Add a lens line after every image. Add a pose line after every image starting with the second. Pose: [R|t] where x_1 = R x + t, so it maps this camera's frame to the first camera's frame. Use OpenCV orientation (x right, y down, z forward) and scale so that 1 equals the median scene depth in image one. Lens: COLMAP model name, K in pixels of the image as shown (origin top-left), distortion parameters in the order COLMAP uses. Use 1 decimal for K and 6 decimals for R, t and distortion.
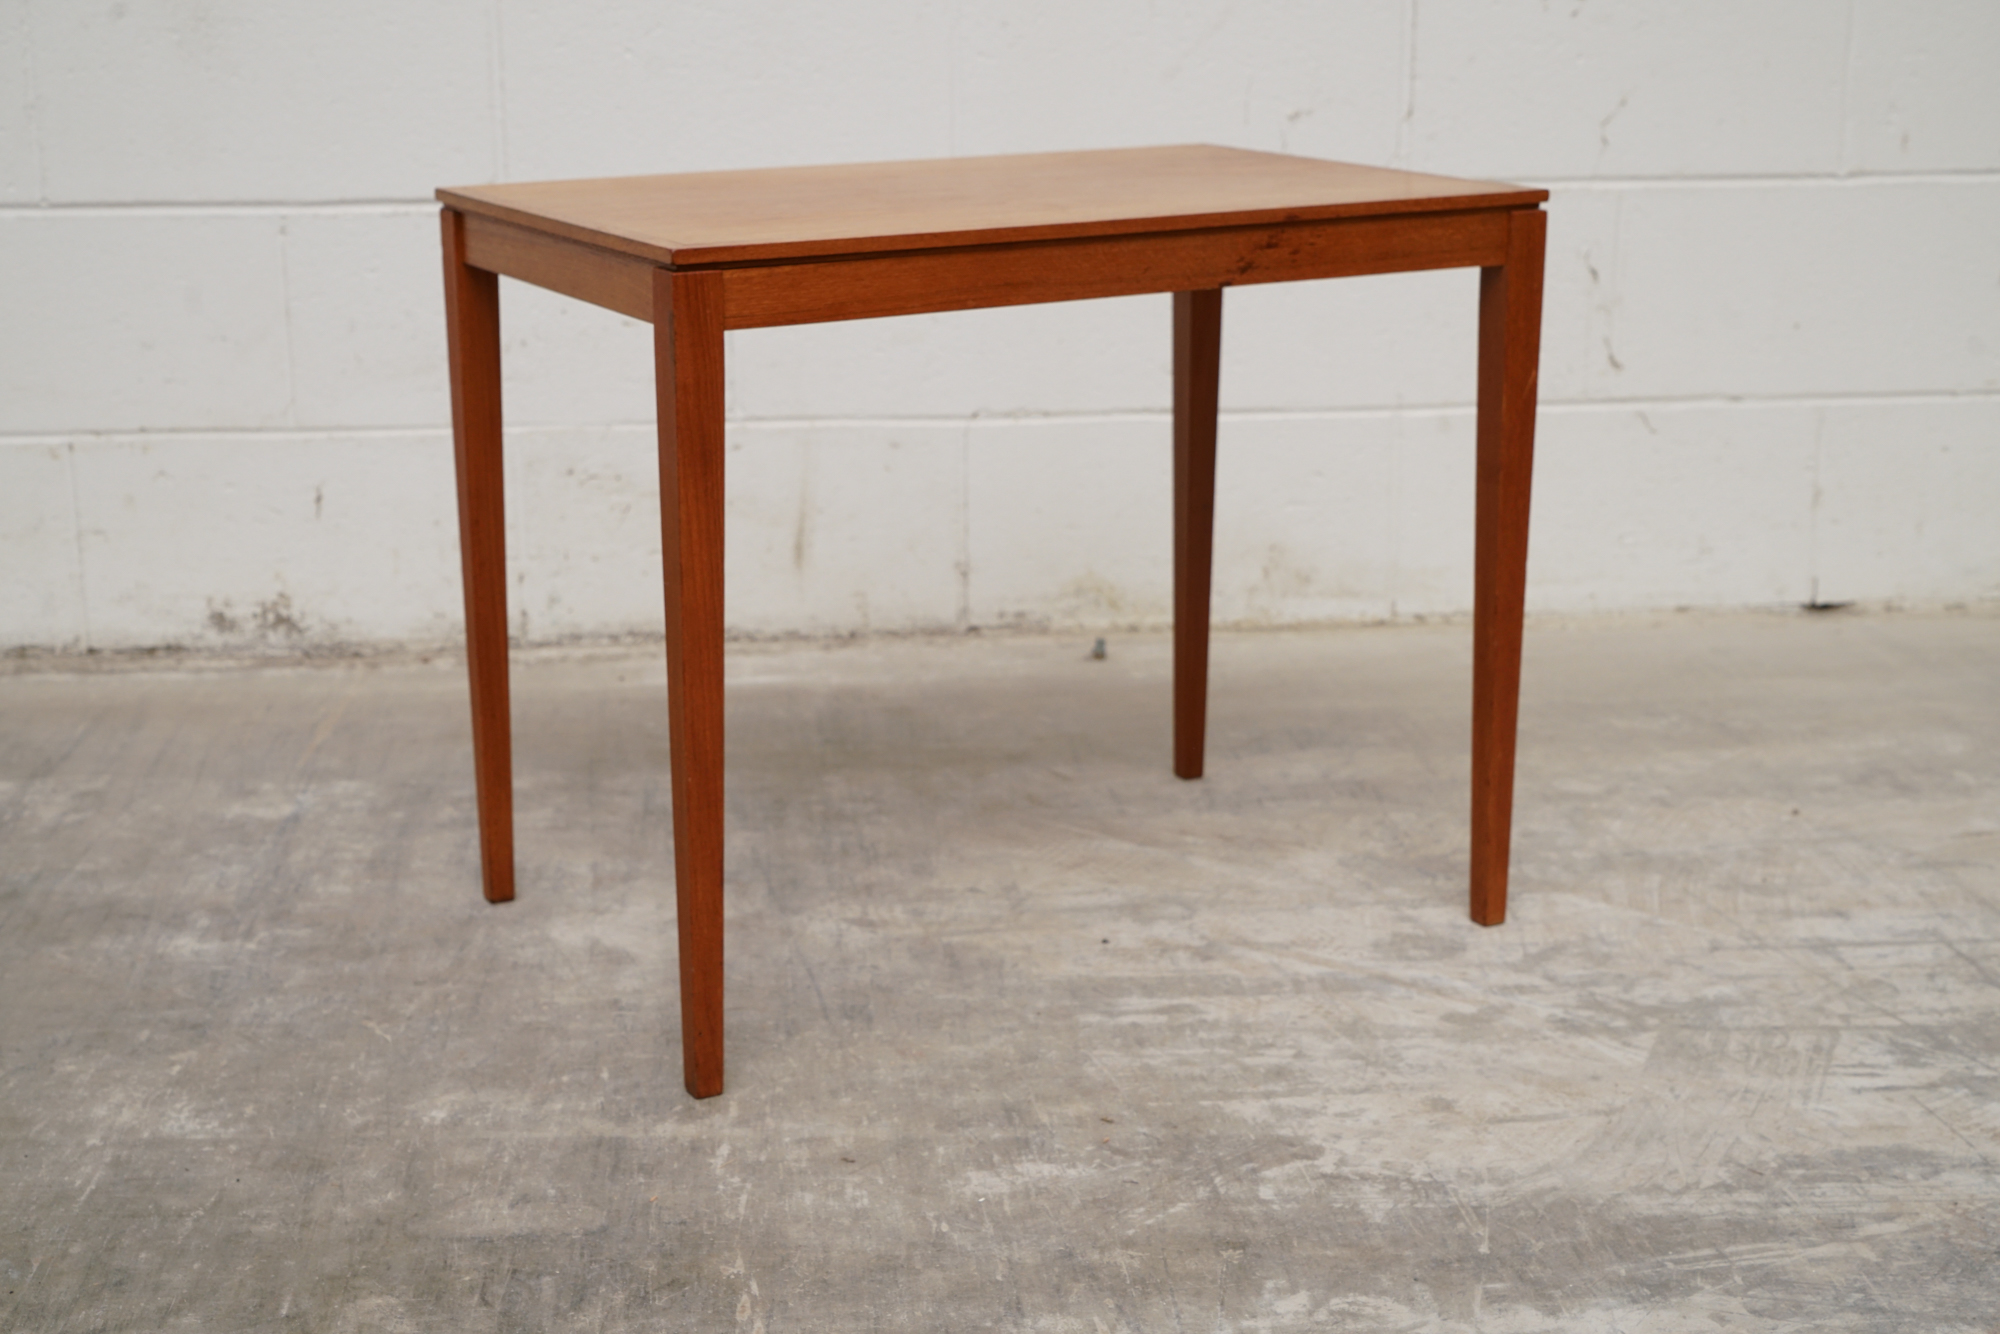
lens RADIAL K [[2787.0, 0, 997.8], [0, 2787.0, 727.1], [0, 0, 1]] dist [-0.015183, 0.044872]
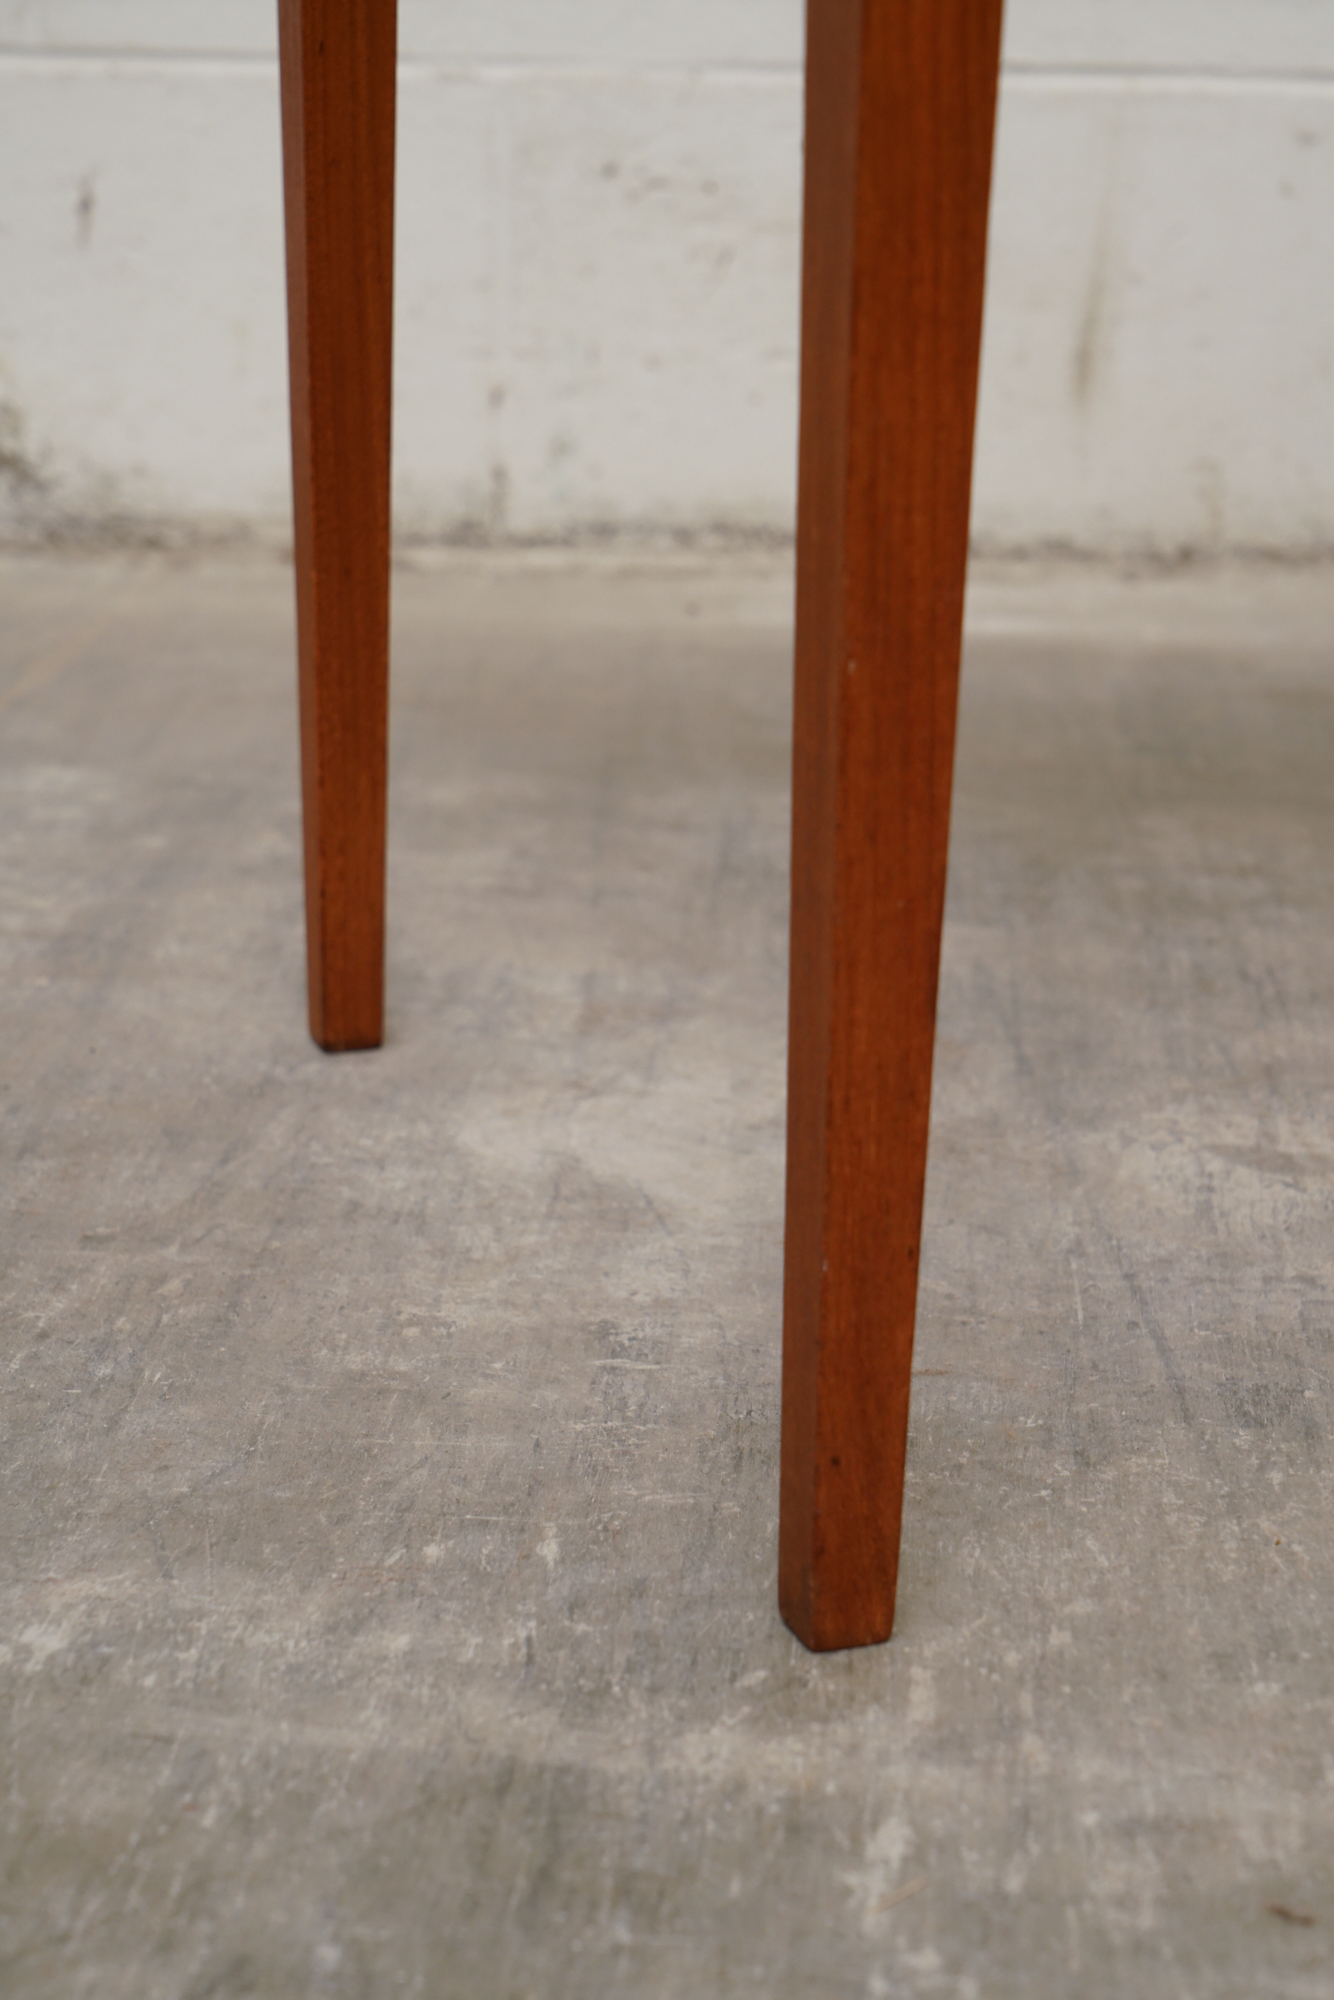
lens RADIAL K [[3824.8, 0, 795.3], [0, 3824.8, 1041.6], [0, 0, 1]] dist [-0.053783, 0.227184]
pose [[0.991852, 0.062179, -0.111187, -0.059439], [-0.058218, 0.997560, 0.038521, 0.040704], [0.113311, -0.031734, 0.993053, 0.511526]]
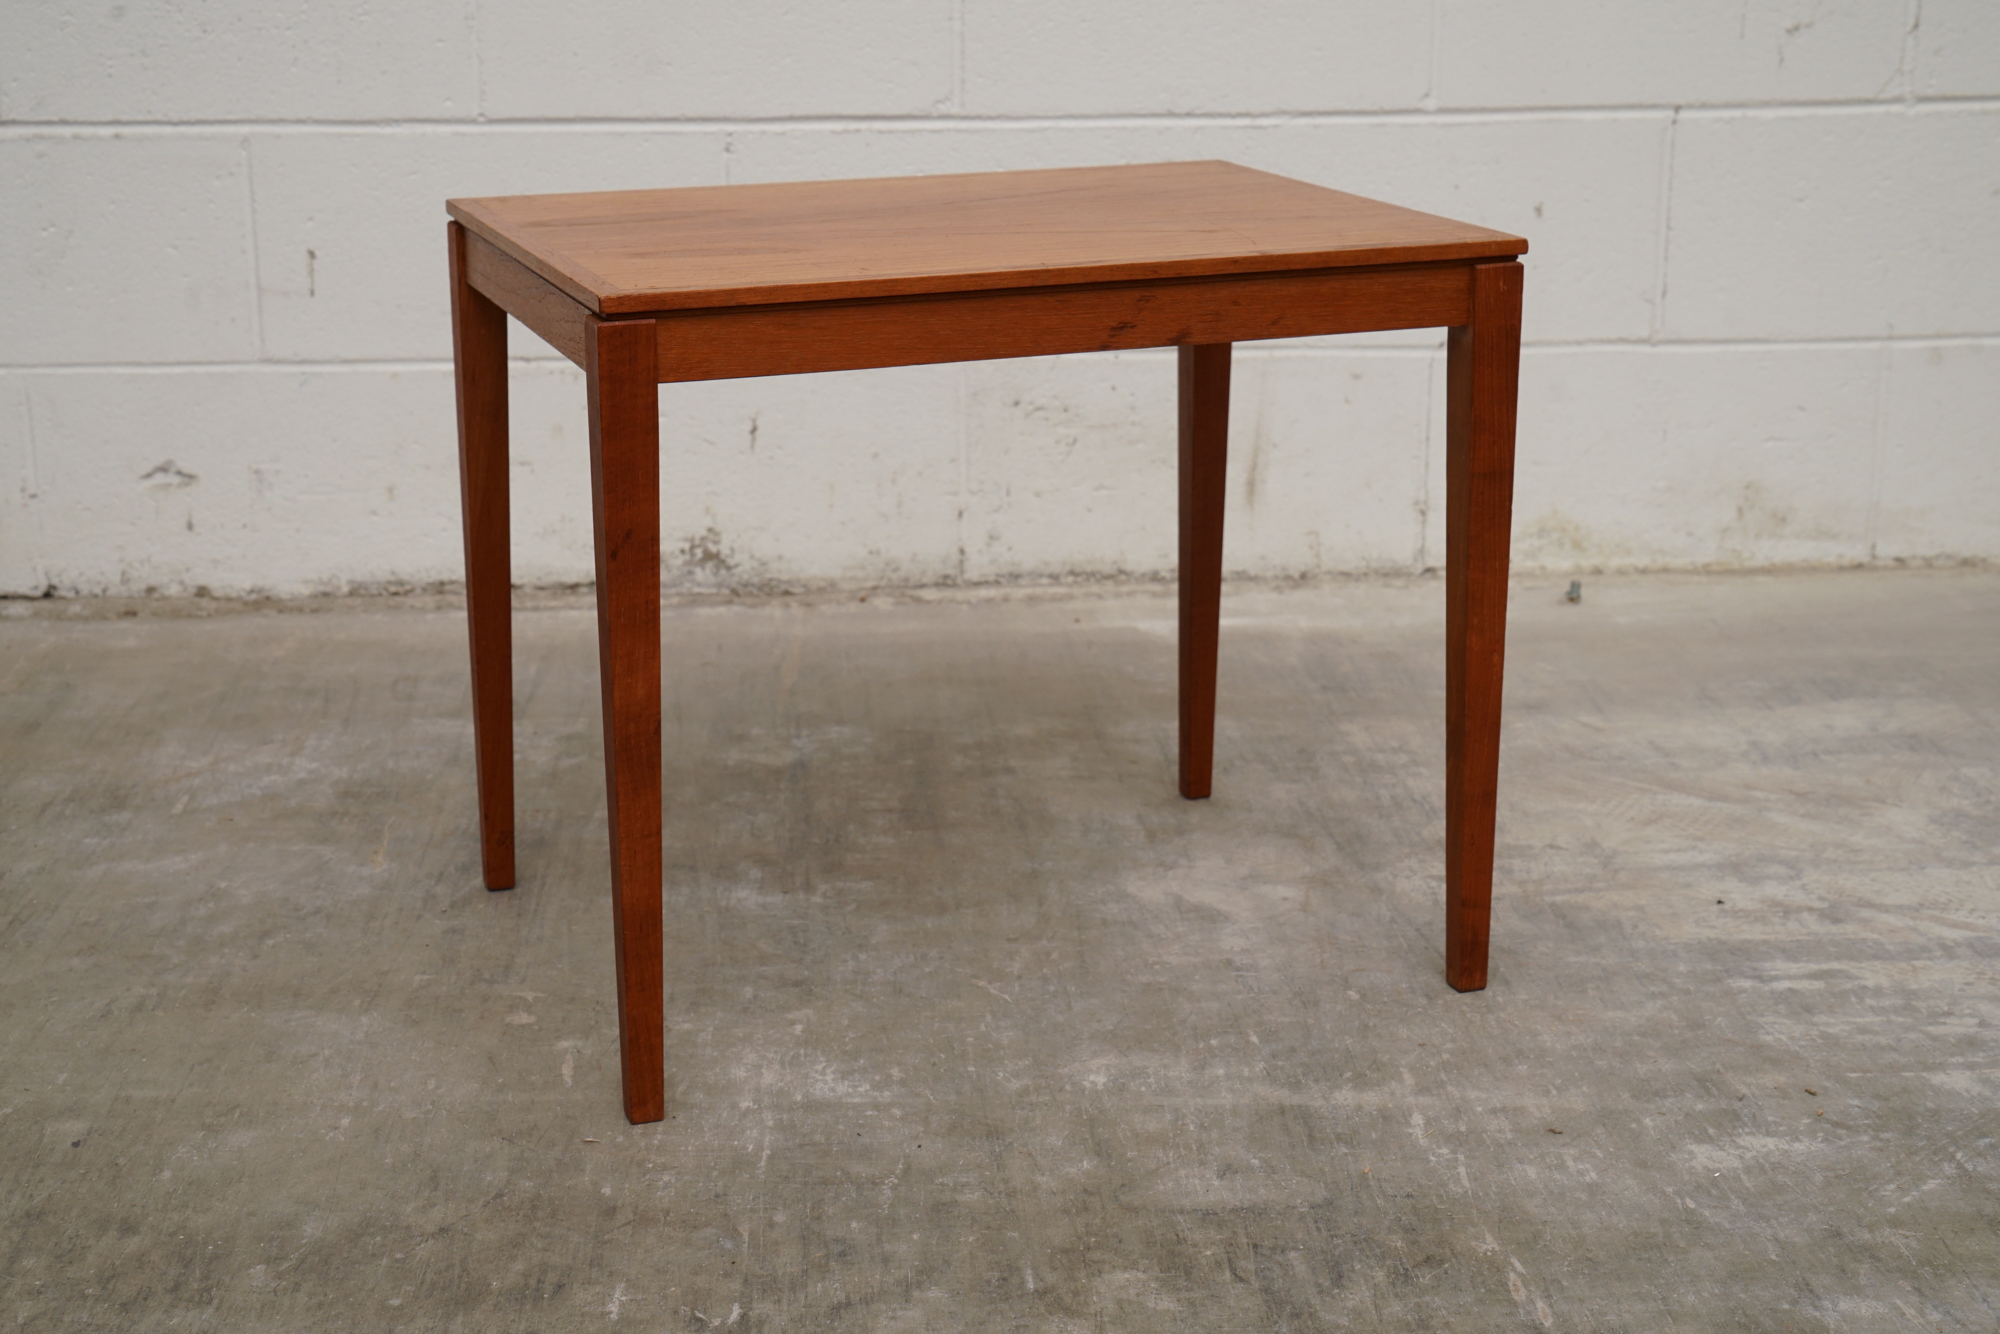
lens RADIAL K [[2931.7, 0, 1000.0], [0, 2931.7, 667.0], [0, 0, 1]] dist [0.008947, 0.004265]
pose [[0.999787, 0.006726, -0.019515, -0.198235], [-0.006751, 0.999976, -0.001213, -0.000073], [0.019506, 0.001345, 0.999809, -0.001620]]
